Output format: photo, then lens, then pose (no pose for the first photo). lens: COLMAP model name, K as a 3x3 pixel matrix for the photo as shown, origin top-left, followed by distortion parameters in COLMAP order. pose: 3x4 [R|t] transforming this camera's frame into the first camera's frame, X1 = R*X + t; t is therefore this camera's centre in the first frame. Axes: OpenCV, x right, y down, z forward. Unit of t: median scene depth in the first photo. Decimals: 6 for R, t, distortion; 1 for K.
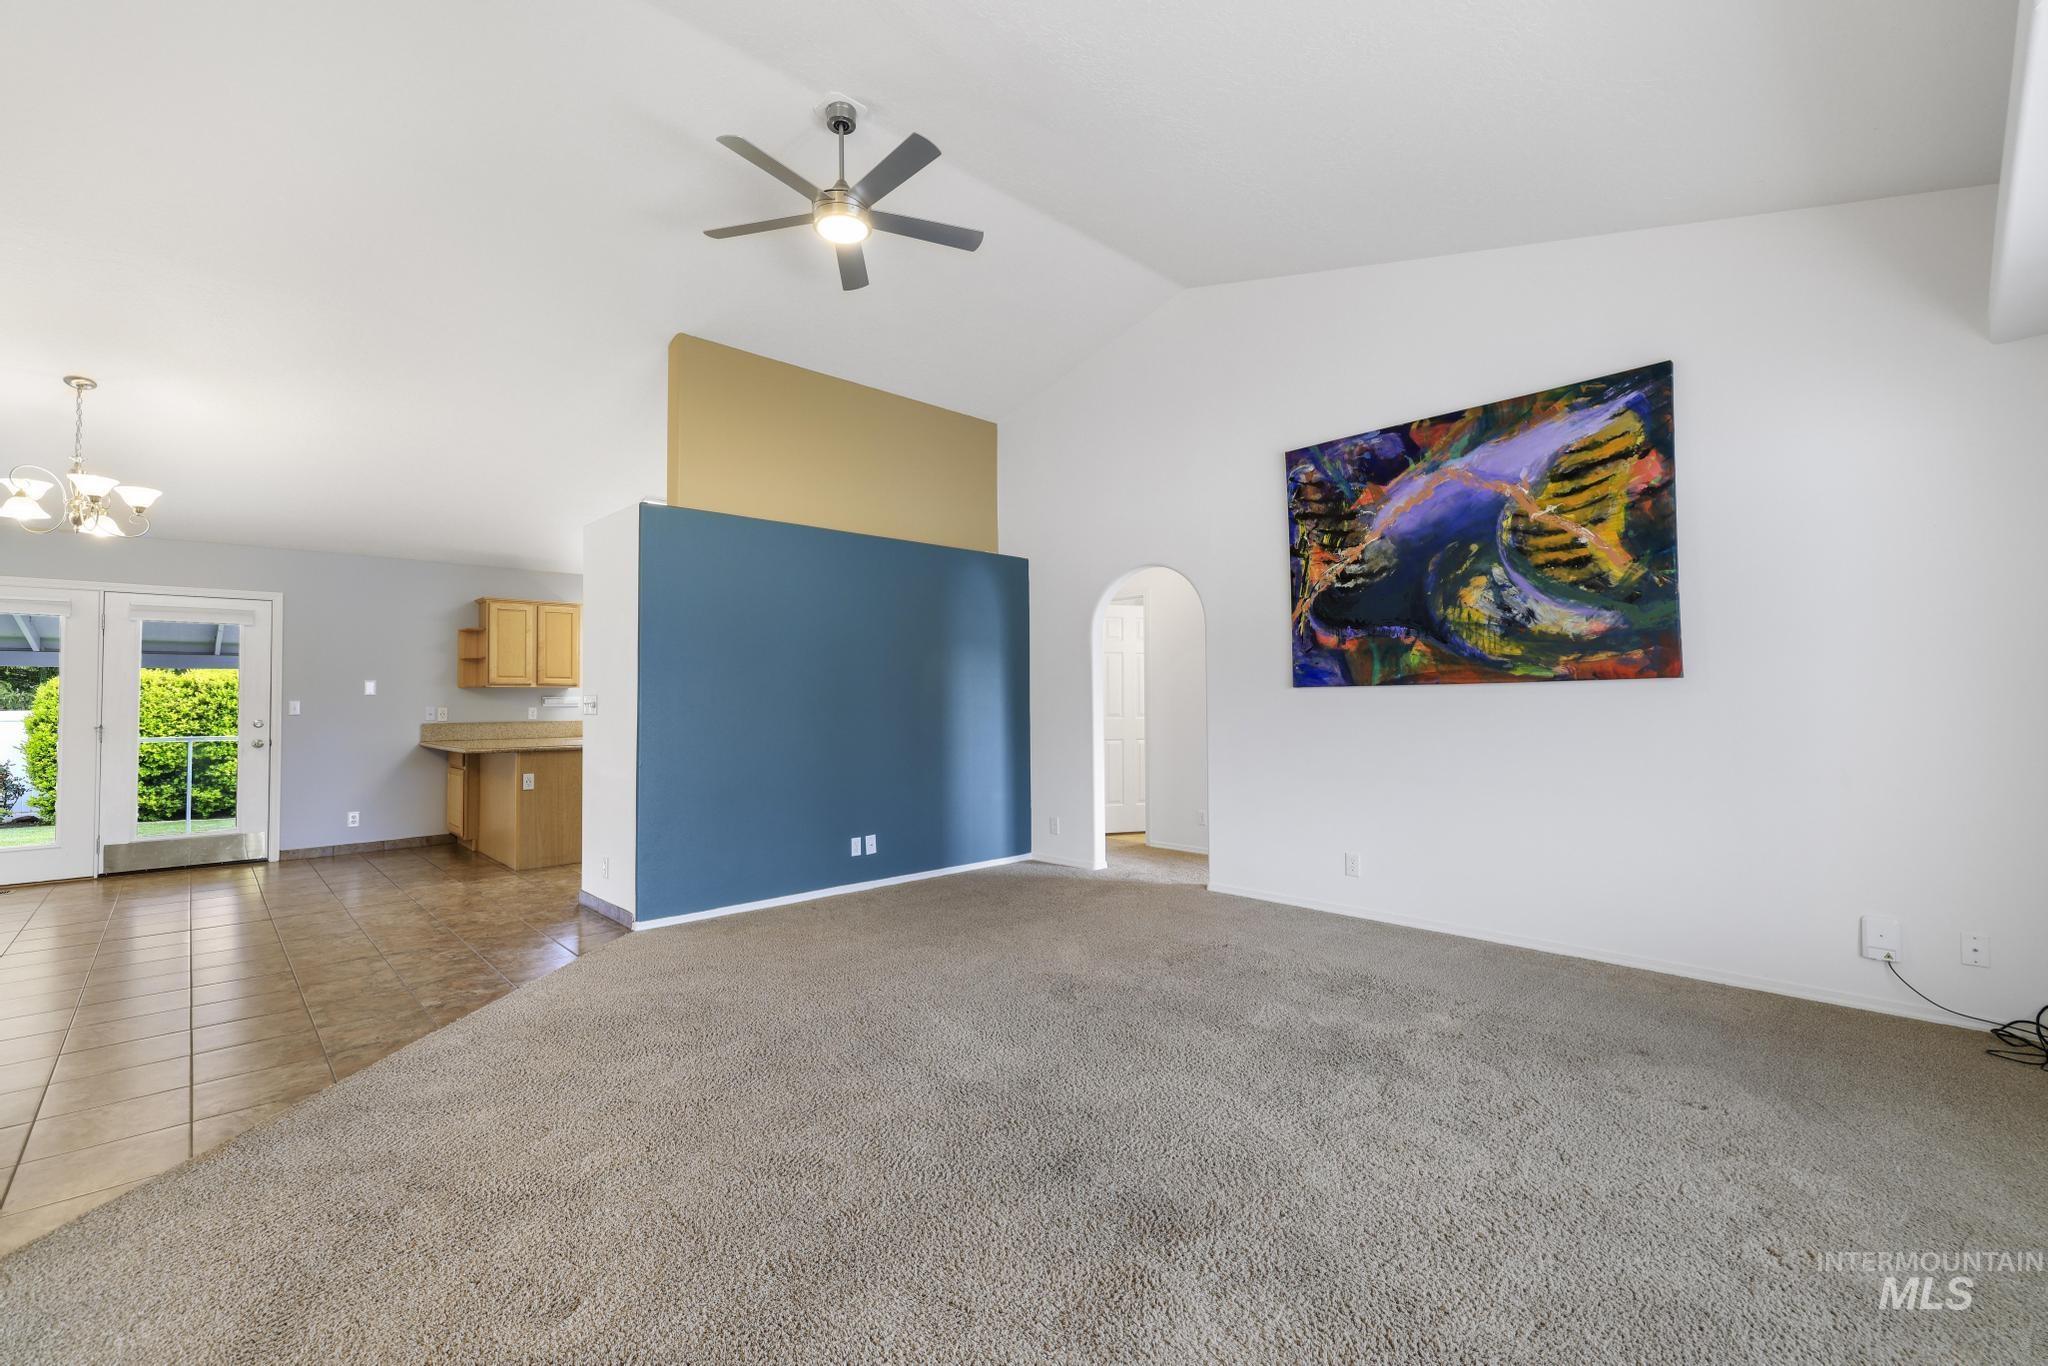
lens RADIAL K [[883.1, 0, 1017.9], [0, 883.1, 687.0], [0, 0, 1]] dist [-0.003536, 0.003782]
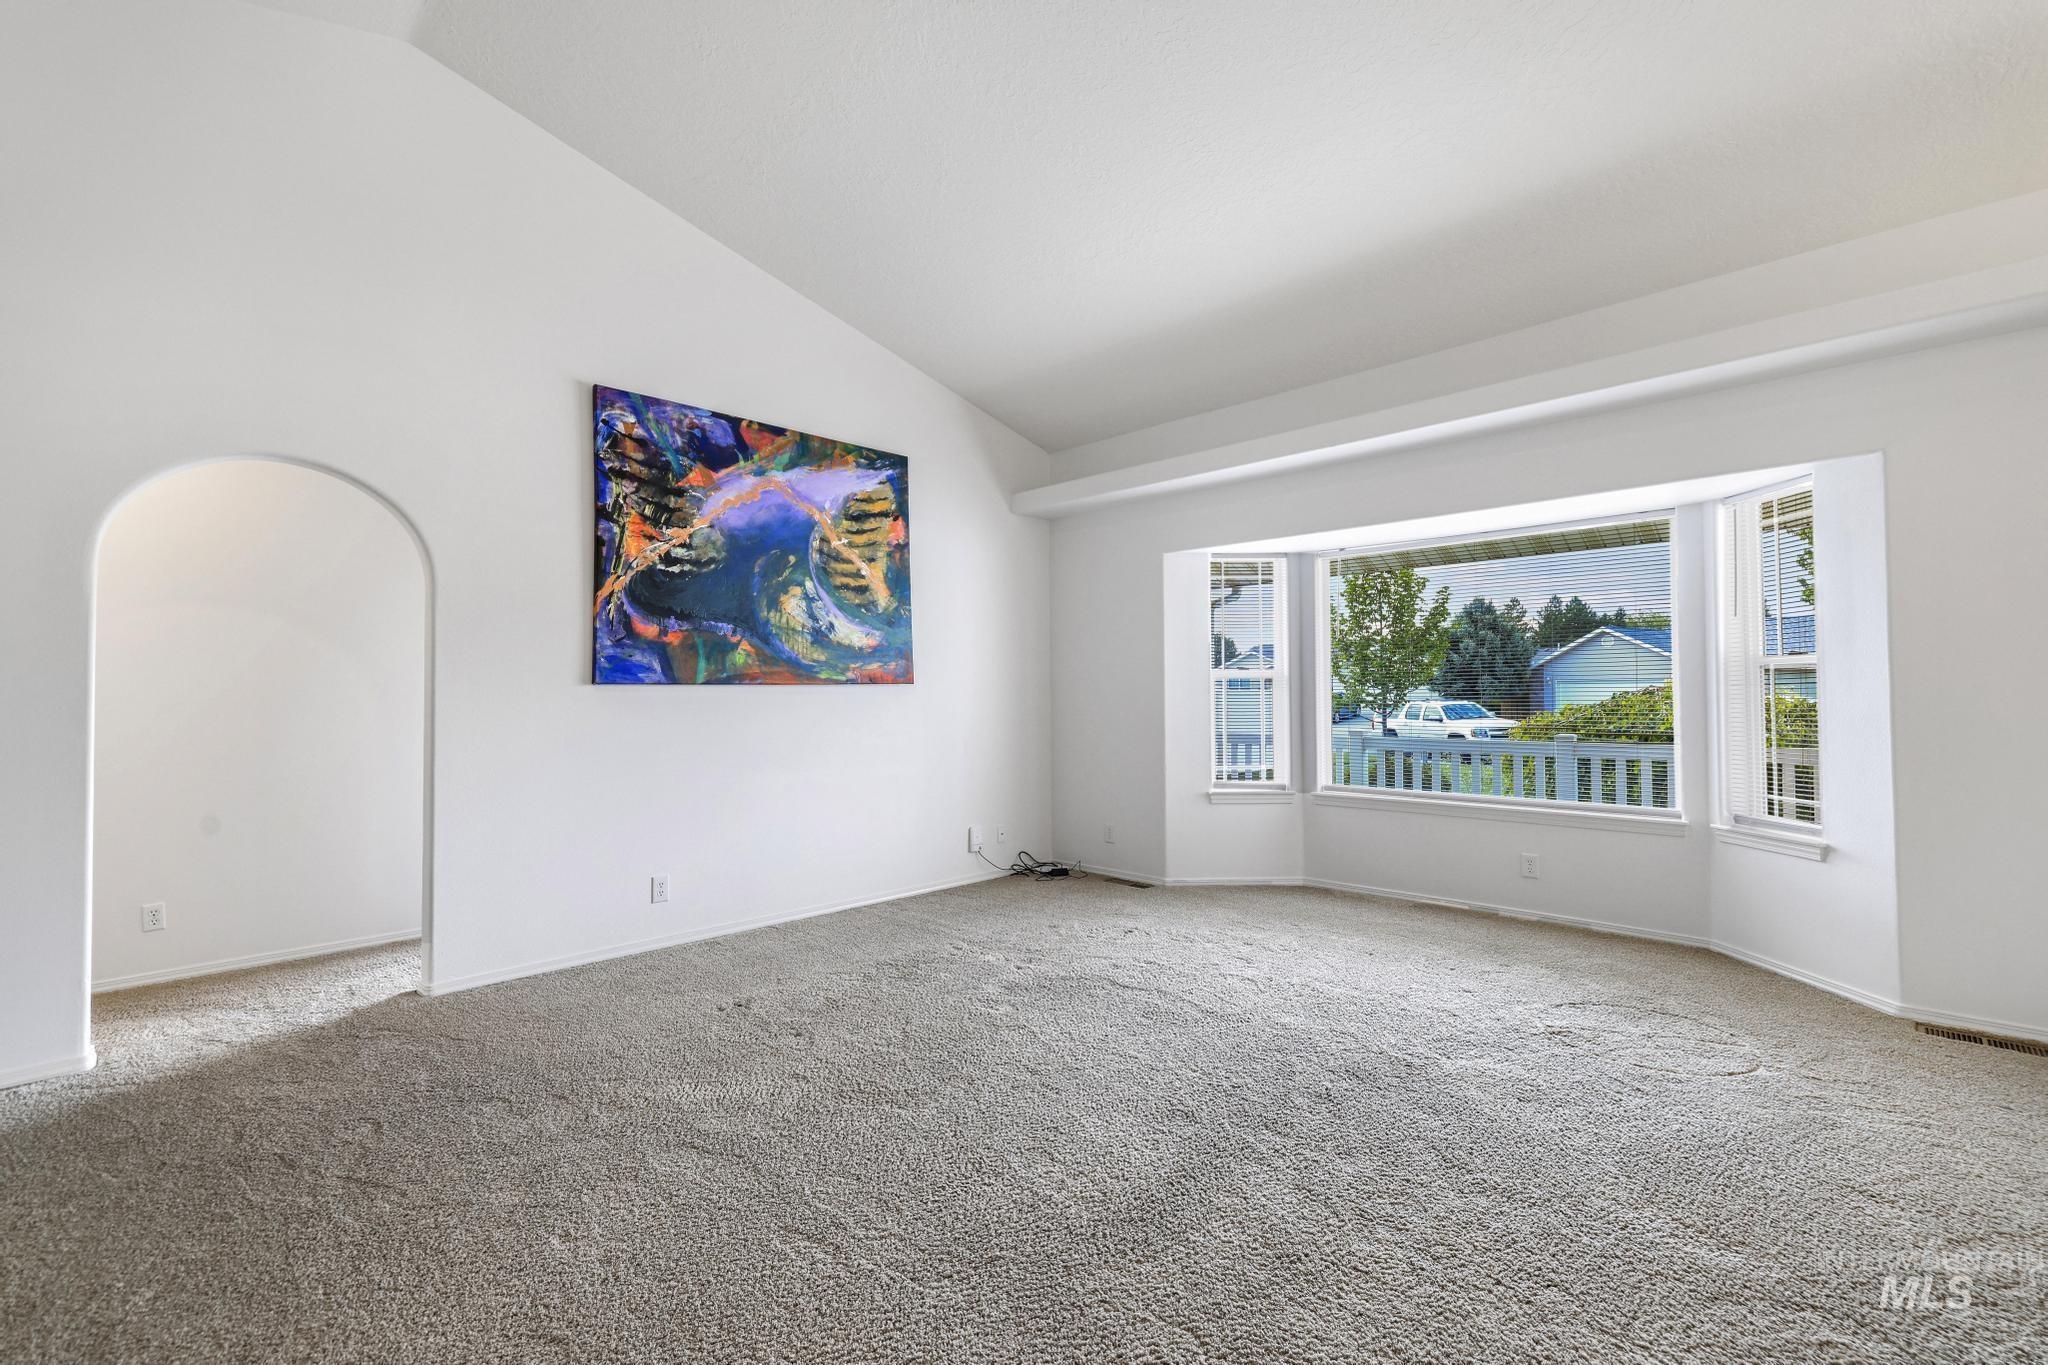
lens RADIAL K [[883.1, 0, 1020.9], [0, 883.1, 679.6], [0, 0, 1]] dist [-0.003536, 0.003782]
pose [[-0.043500, 0.025654, 0.998724, -0.553319], [-0.009766, 0.999612, -0.026102, 0.014714], [-0.999006, -0.010889, -0.043233, 0.739592]]
